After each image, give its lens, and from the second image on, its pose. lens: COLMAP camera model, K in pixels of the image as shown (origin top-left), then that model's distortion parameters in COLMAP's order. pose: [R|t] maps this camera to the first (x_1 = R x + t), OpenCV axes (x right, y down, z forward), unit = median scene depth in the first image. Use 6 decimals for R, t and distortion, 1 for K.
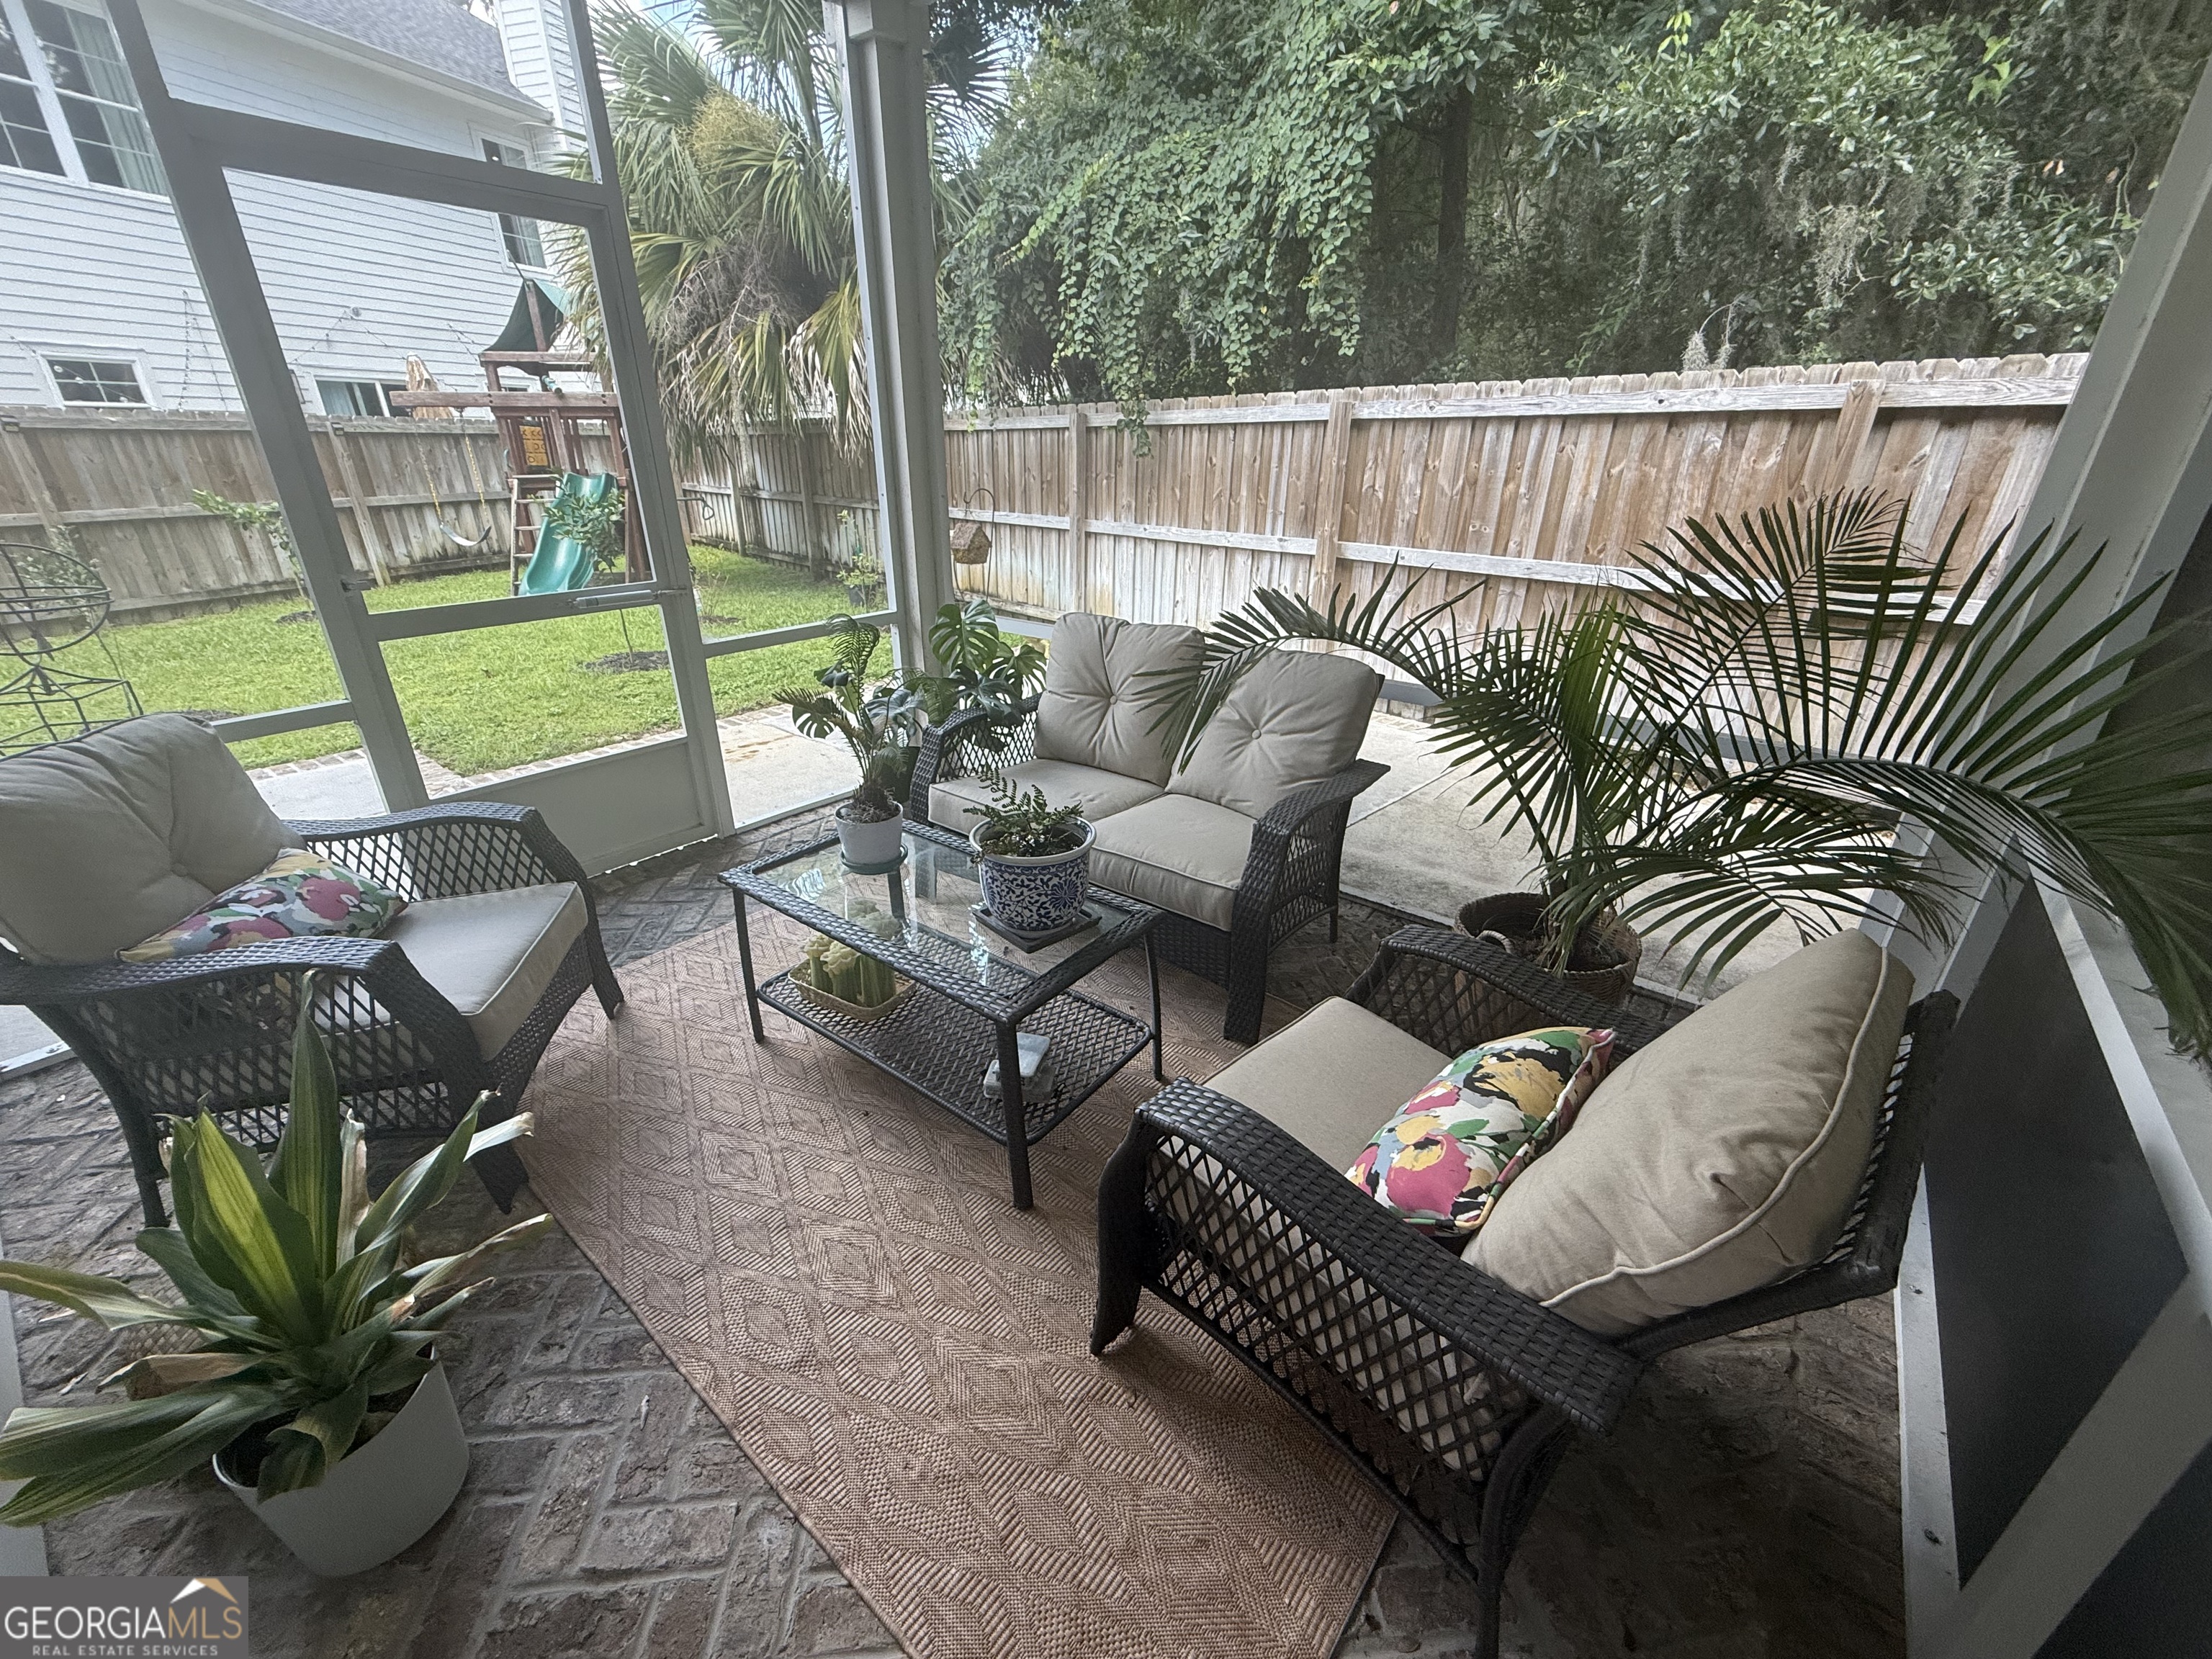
lens RADIAL K [[890.5, 0, 1106.0], [0, 890.5, 829.5], [0, 0, 1]] dist [-0.000732, 0.000515]
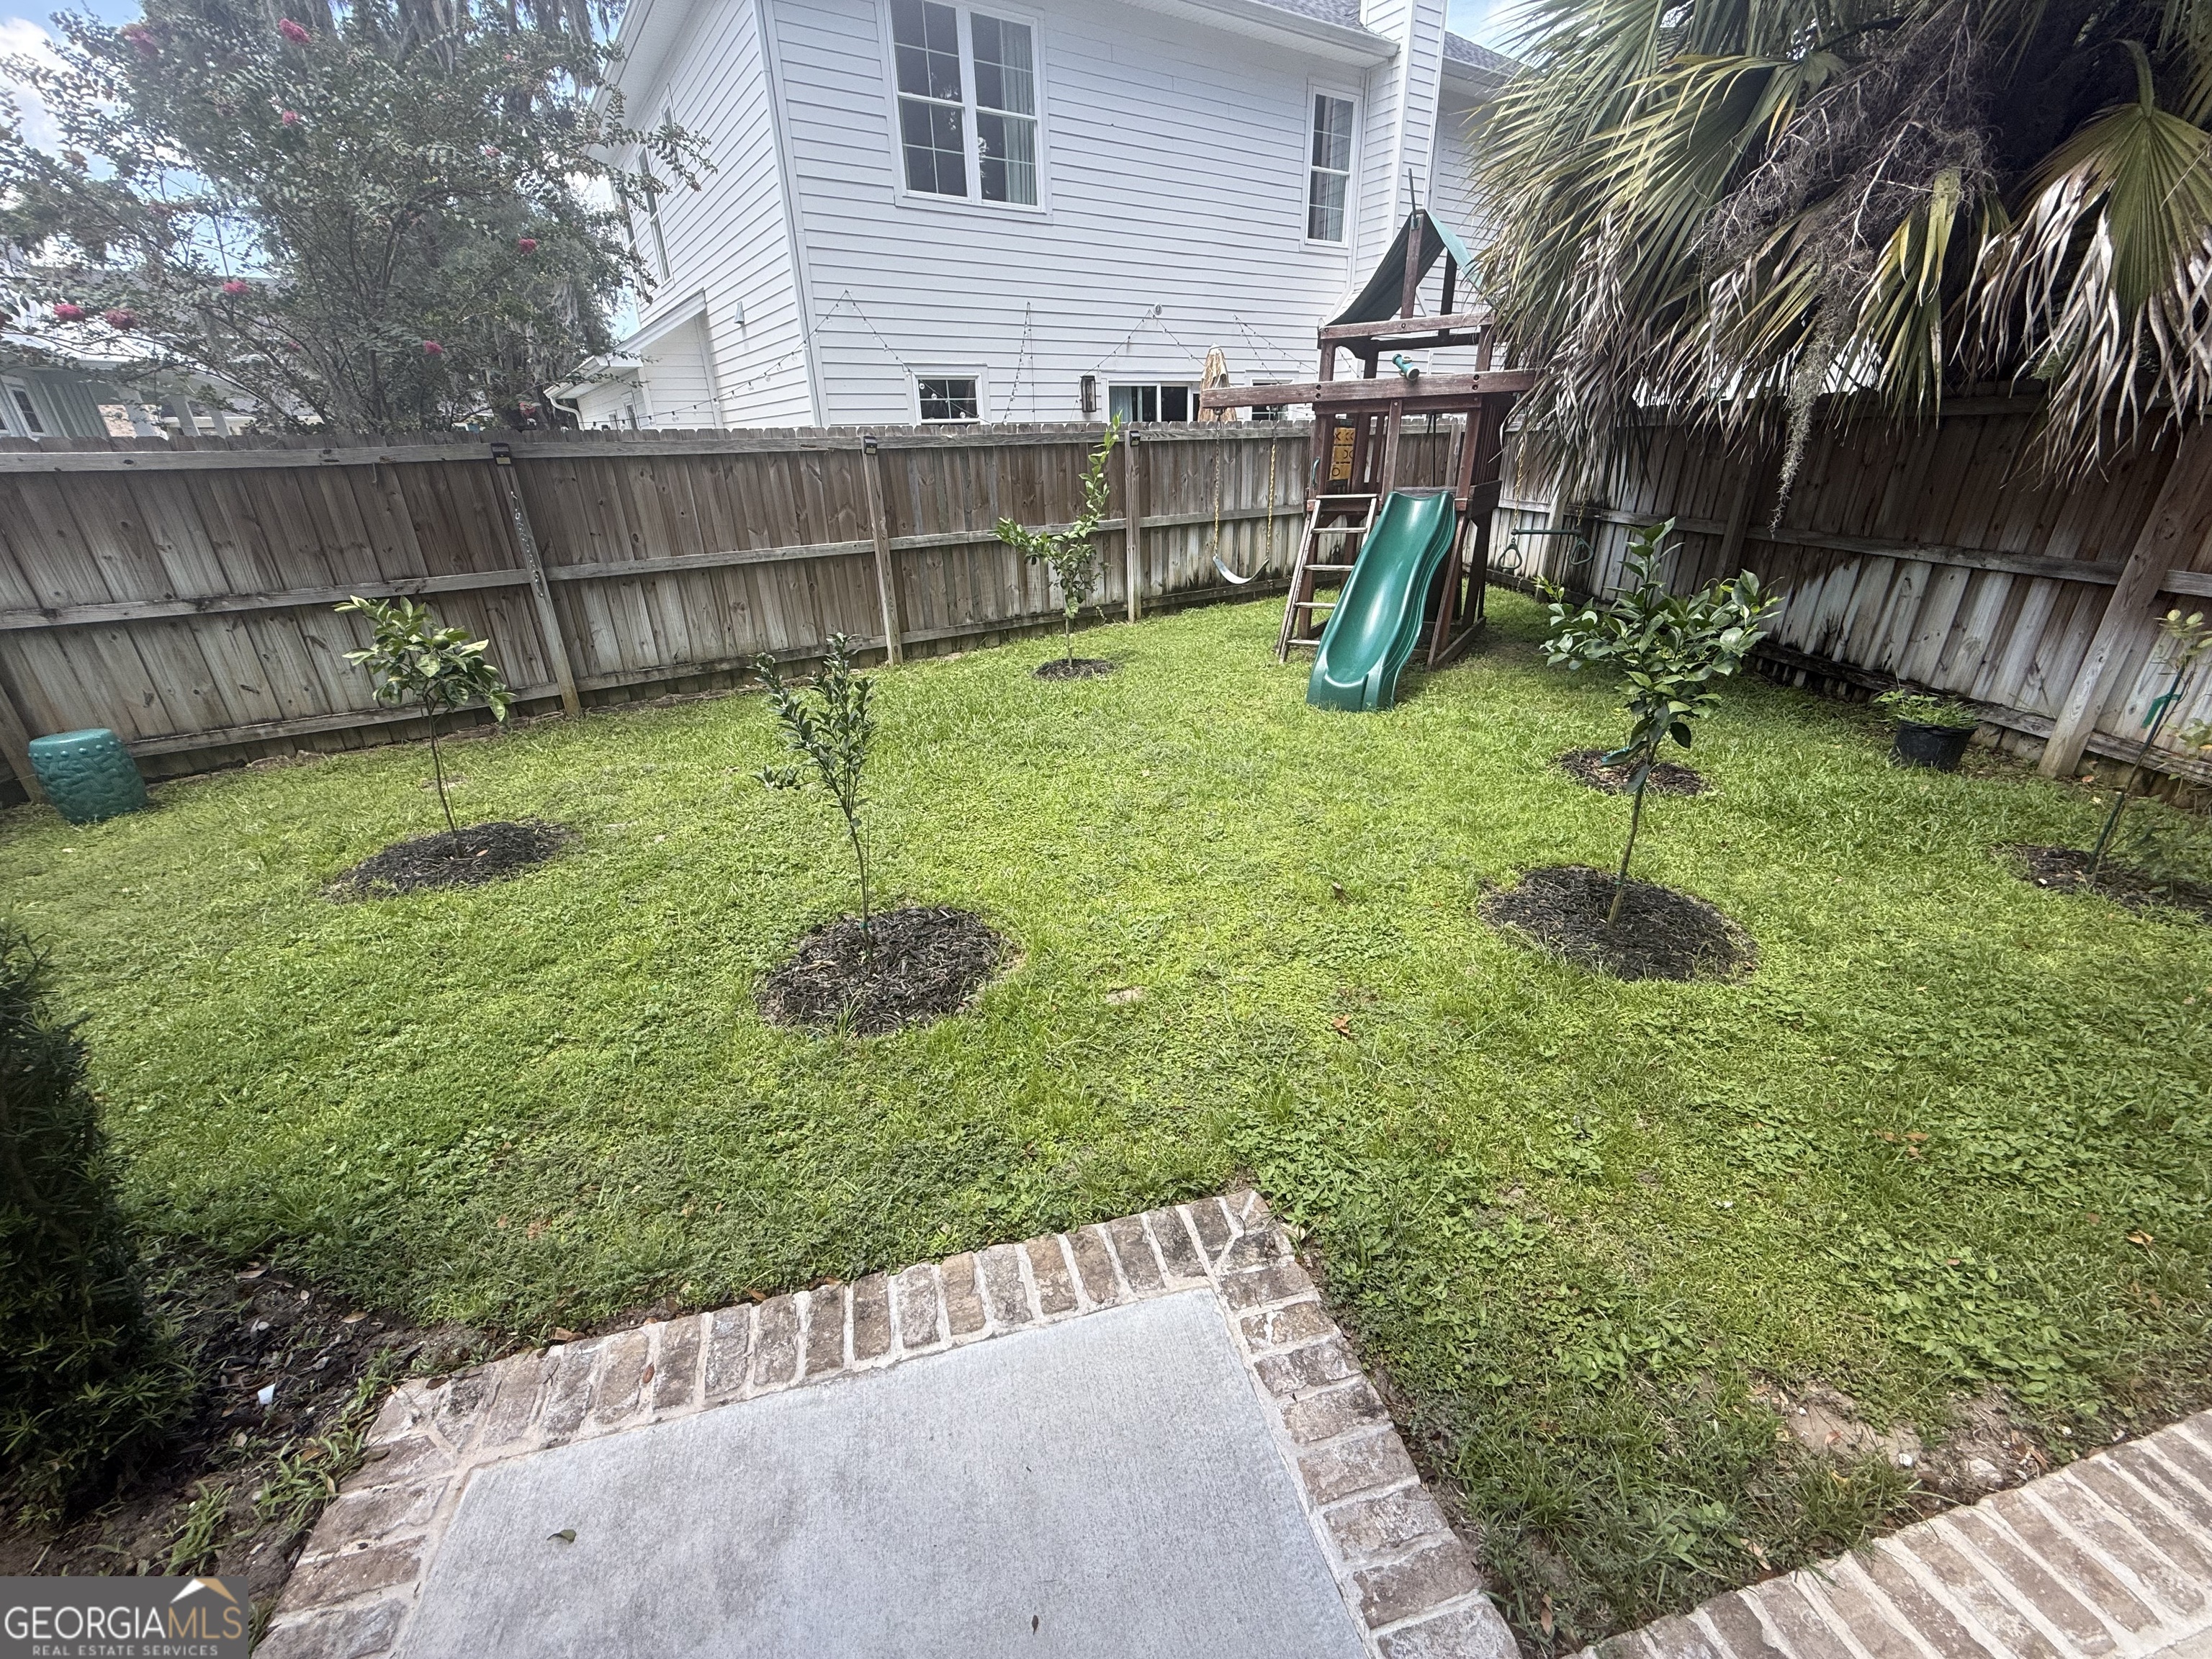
lens RADIAL K [[882.4, 0, 1097.0], [0, 882.4, 828.7], [0, 0, 1]] dist [-0.001153, 0.000148]
pose [[0.796378, 0.220054, -0.563346, -0.327906], [-0.212665, 0.973863, 0.079776, -0.143658], [0.566176, 0.056272, 0.822361, 0.301584]]
